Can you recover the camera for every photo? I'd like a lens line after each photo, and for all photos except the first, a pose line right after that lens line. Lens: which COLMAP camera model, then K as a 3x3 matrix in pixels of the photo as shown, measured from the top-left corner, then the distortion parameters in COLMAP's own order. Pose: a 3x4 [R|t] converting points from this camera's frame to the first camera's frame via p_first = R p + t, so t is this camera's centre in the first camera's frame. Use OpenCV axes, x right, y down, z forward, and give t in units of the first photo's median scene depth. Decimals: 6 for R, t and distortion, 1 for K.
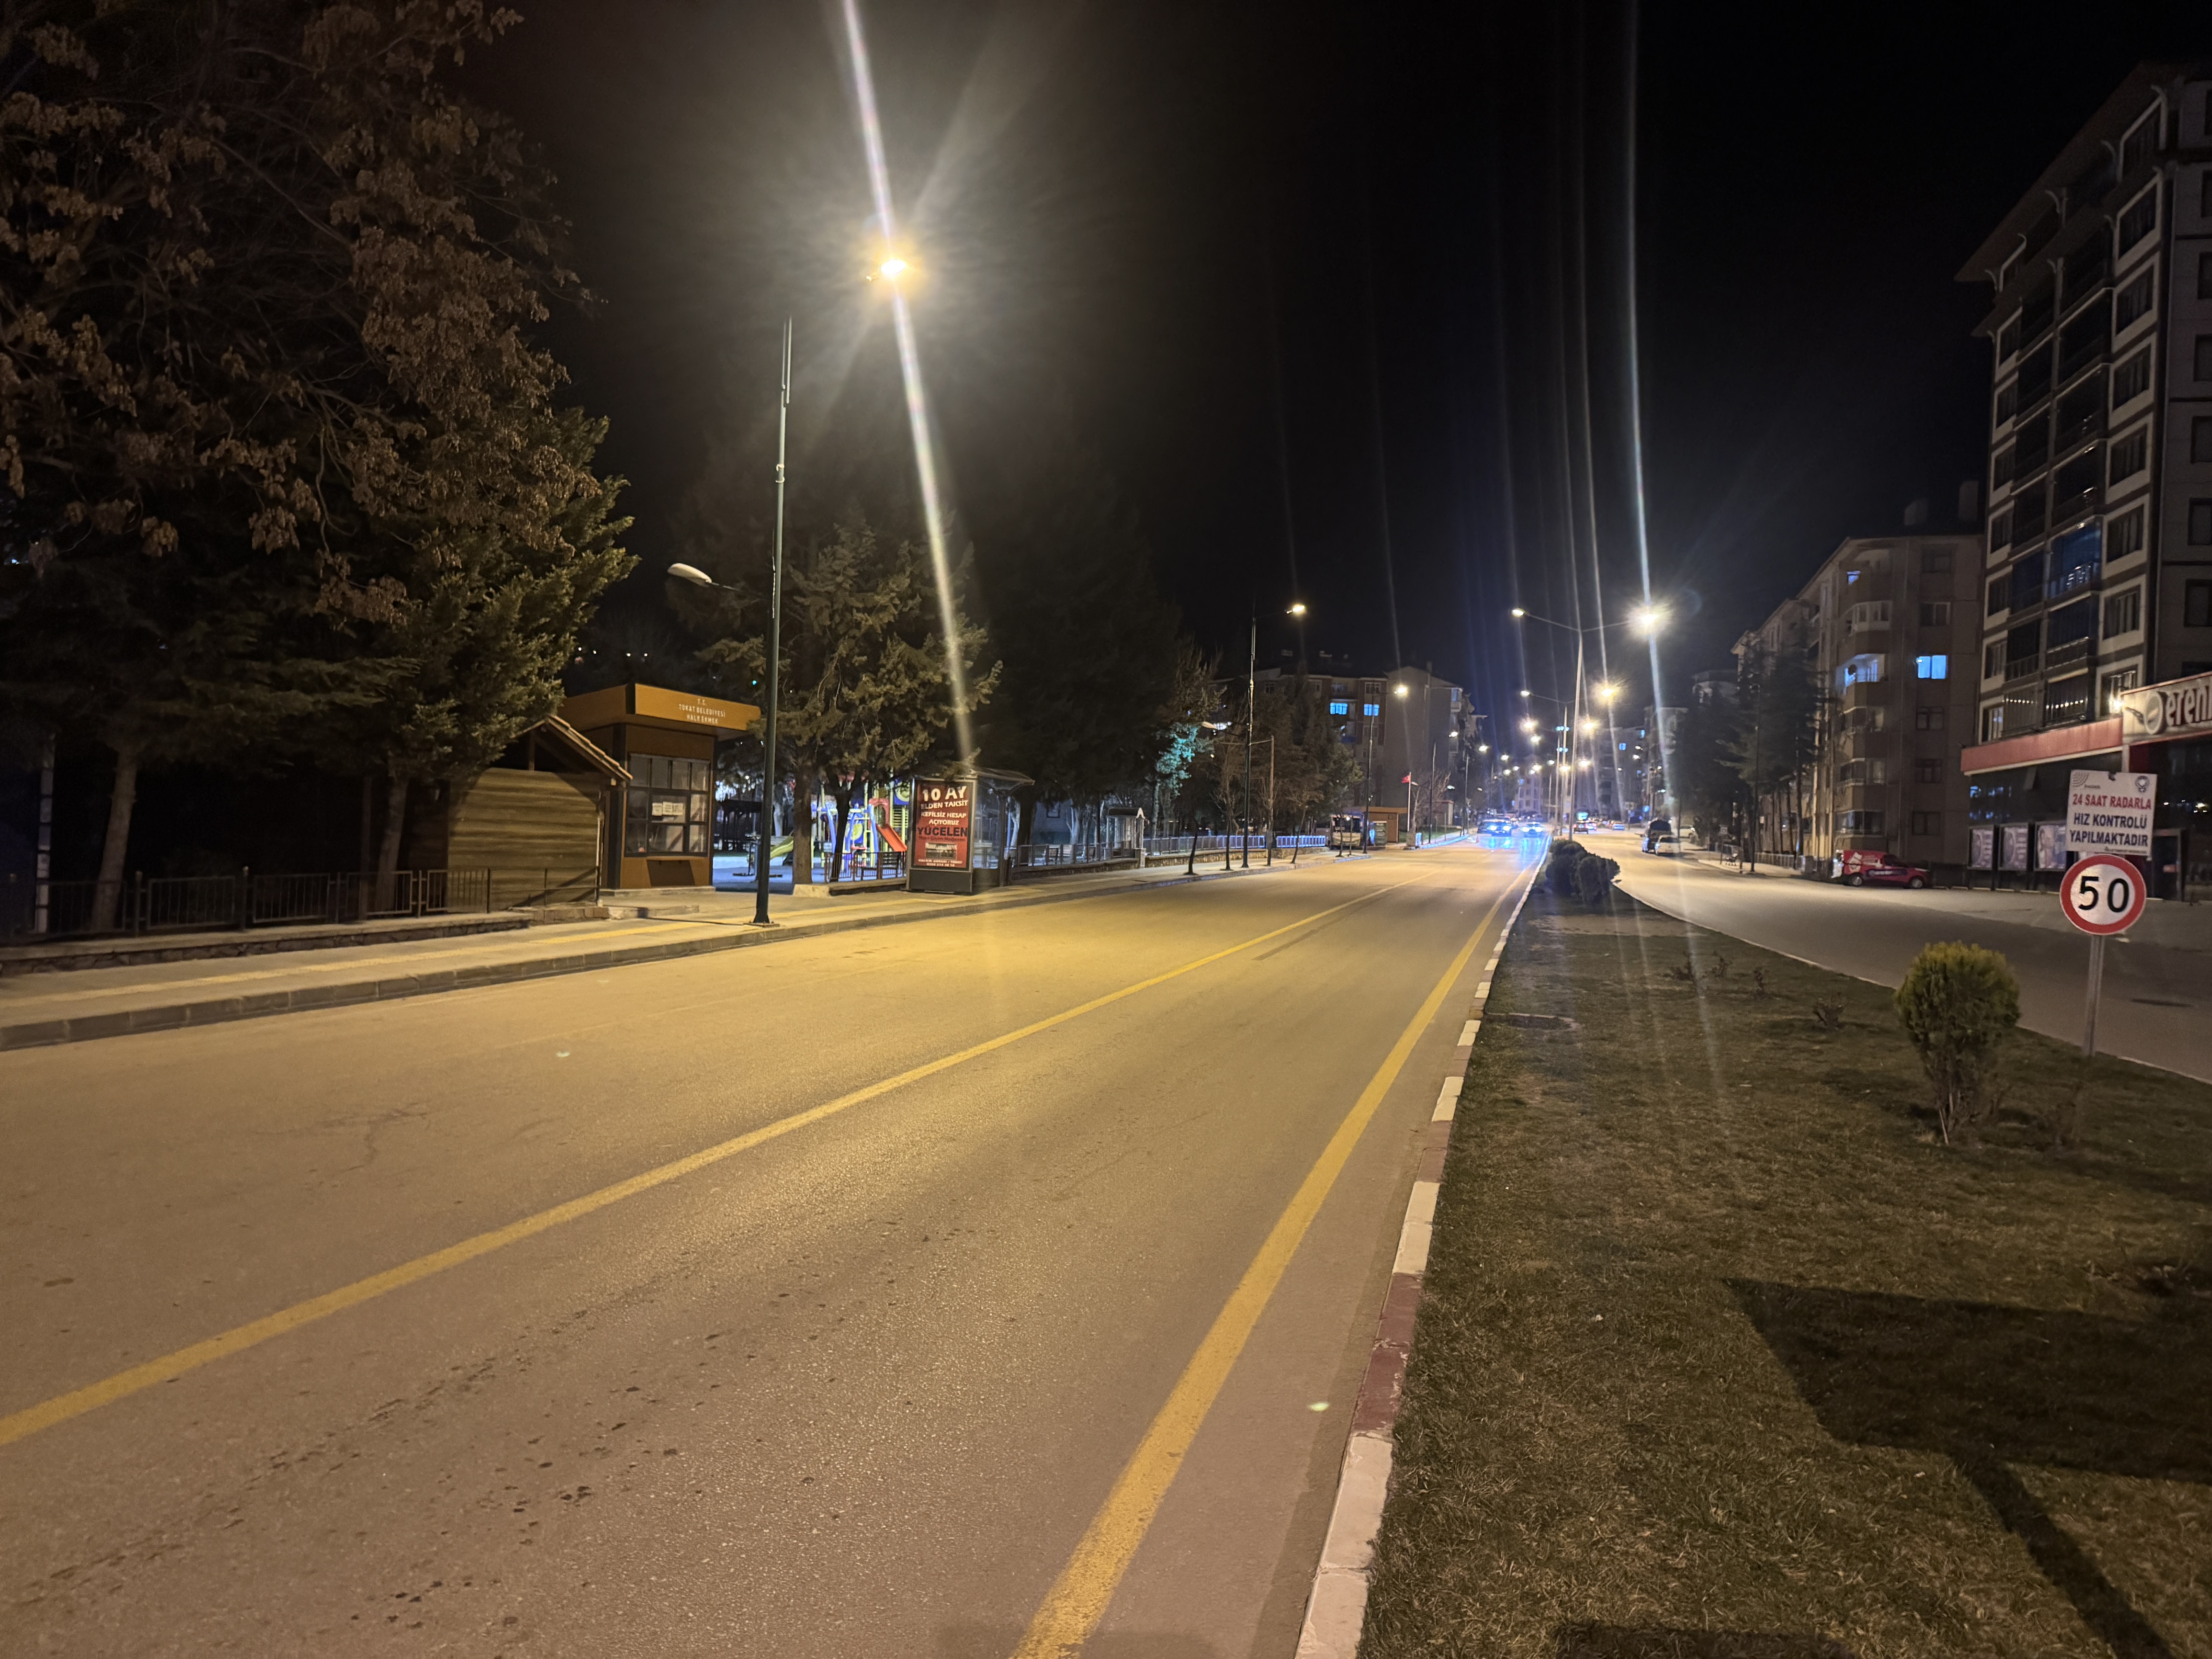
lens RADIAL K [[1568.2, 0, 1106.0], [0, 1568.2, 829.5], [0, 0, 1]] dist [0.097006, -0.107851]
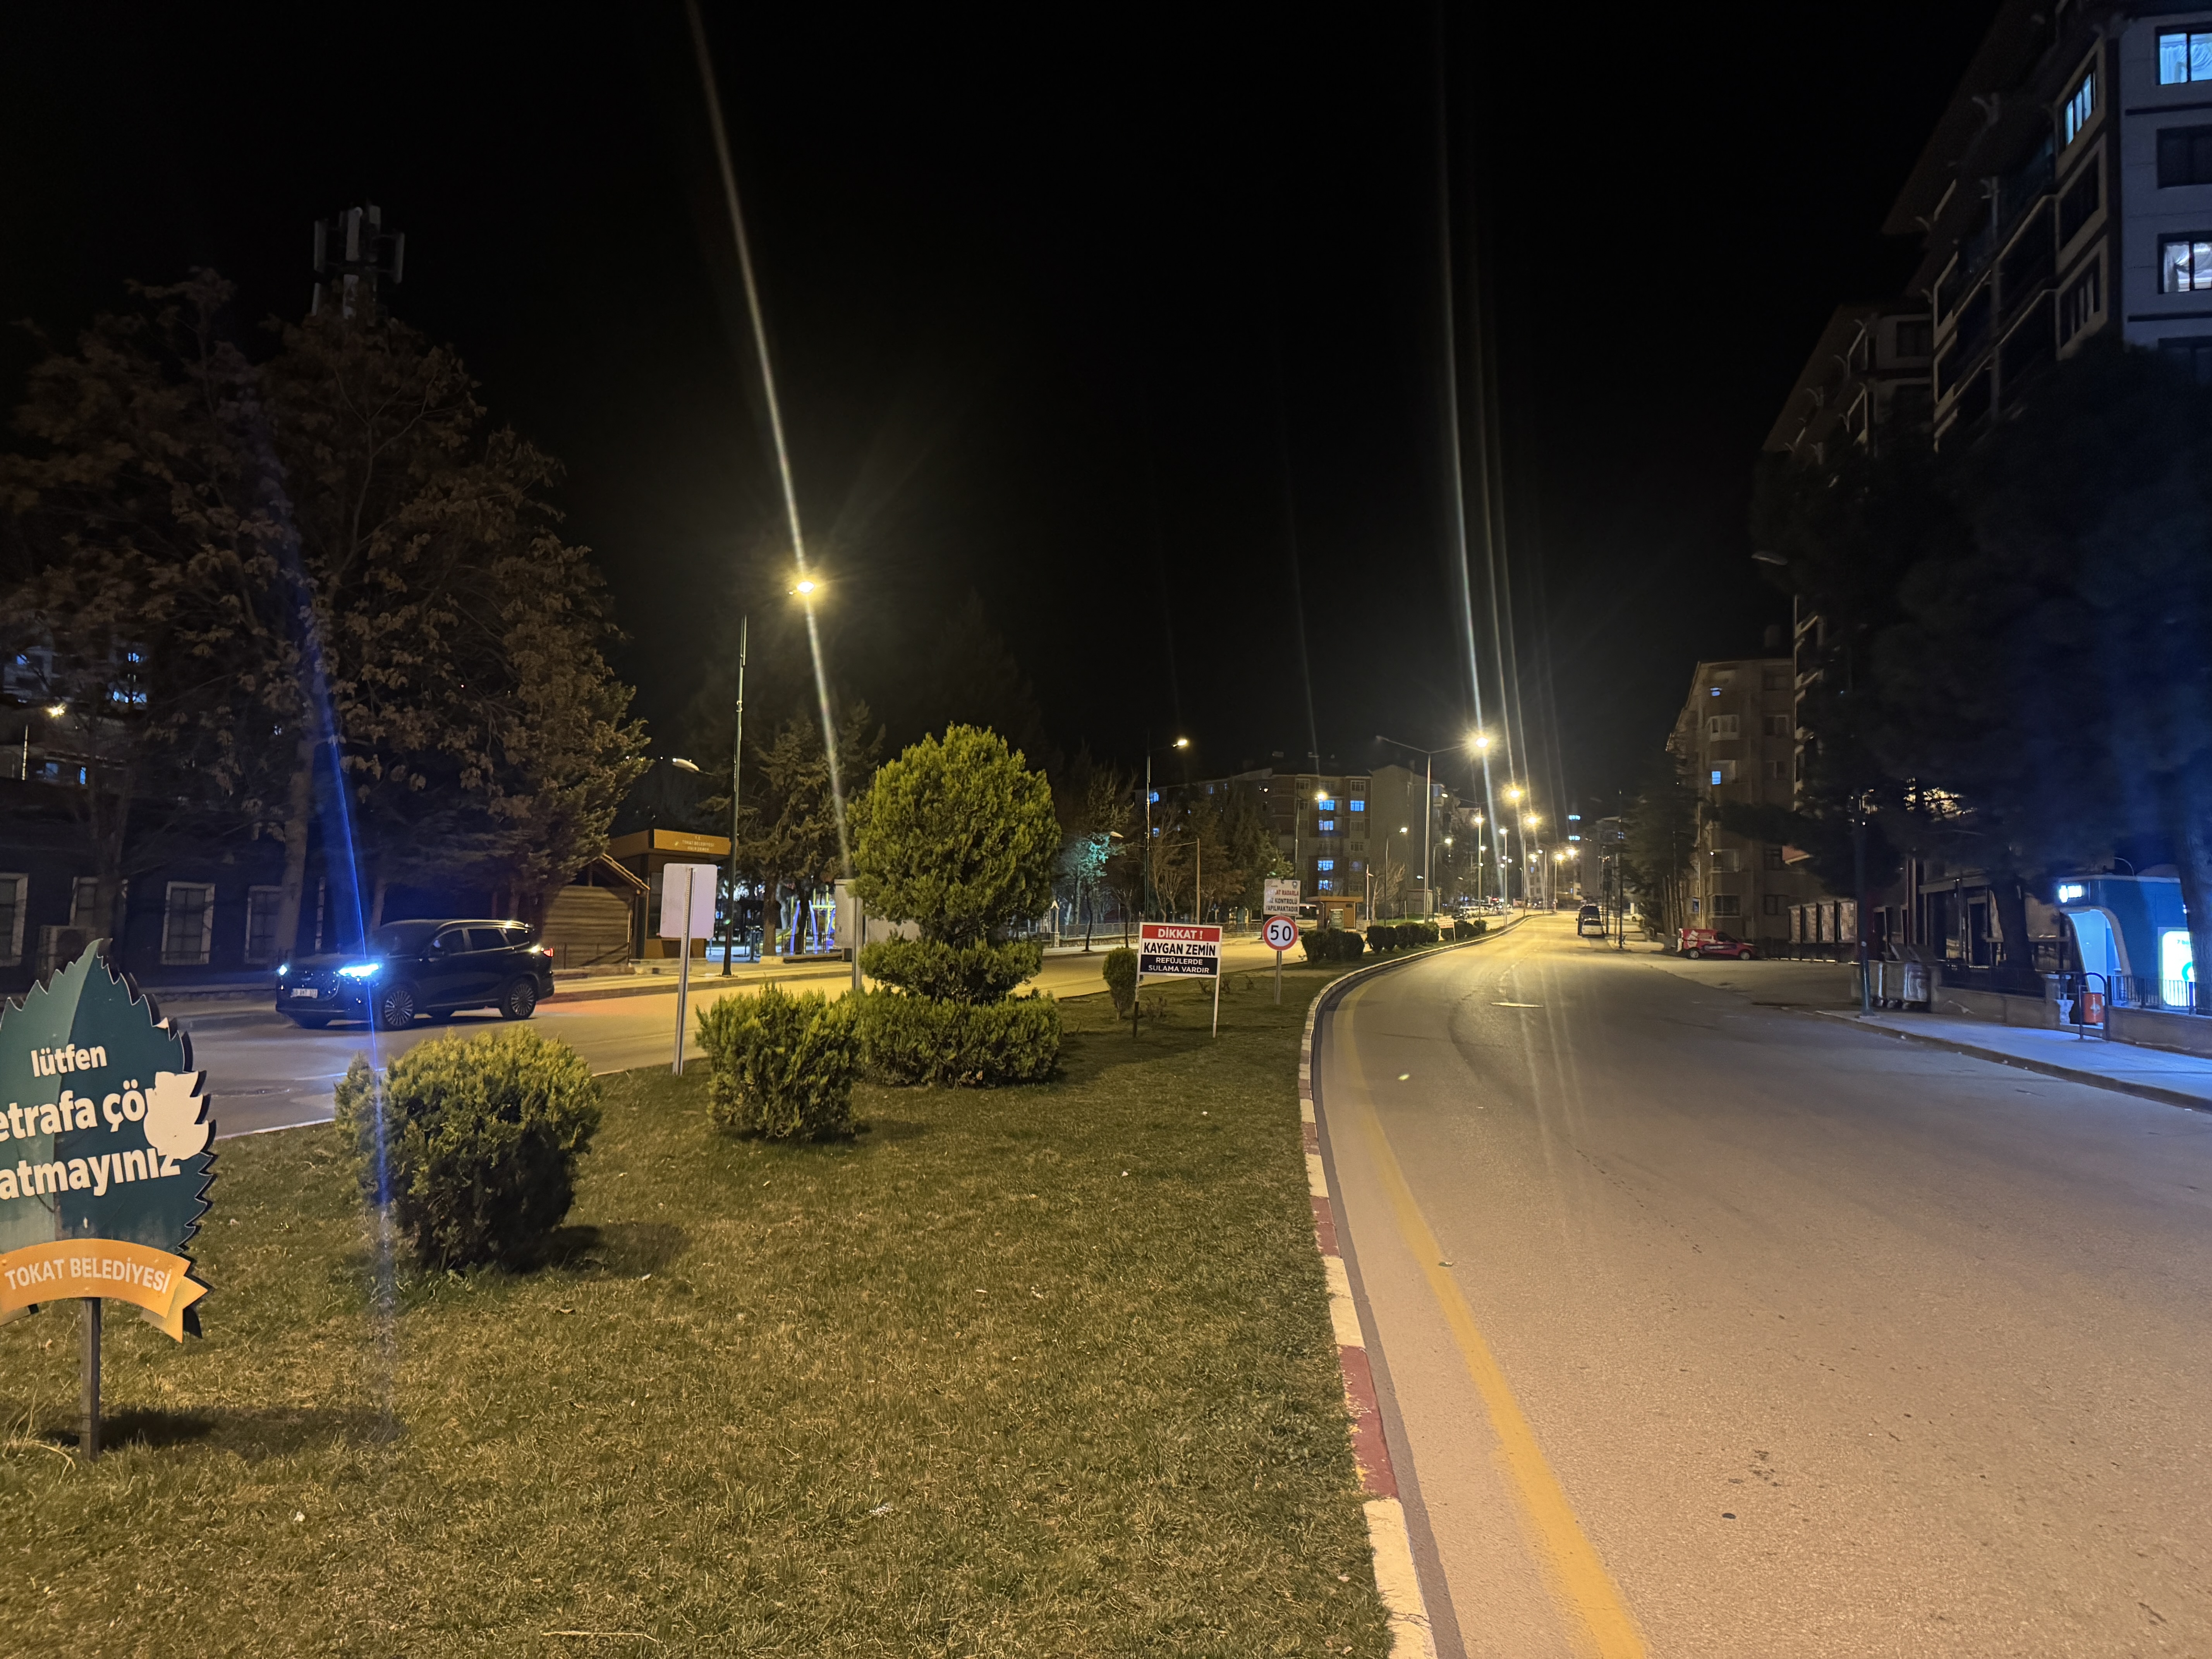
lens RADIAL K [[1568.2, 0, 1106.0], [0, 1568.2, 829.5], [0, 0, 1]] dist [0.097006, -0.107851]
pose [[0.999499, -0.015785, -0.027438, 0.232101], [0.014159, 0.998187, -0.058500, 0.008861], [0.028312, 0.058082, 0.997910, -0.664202]]
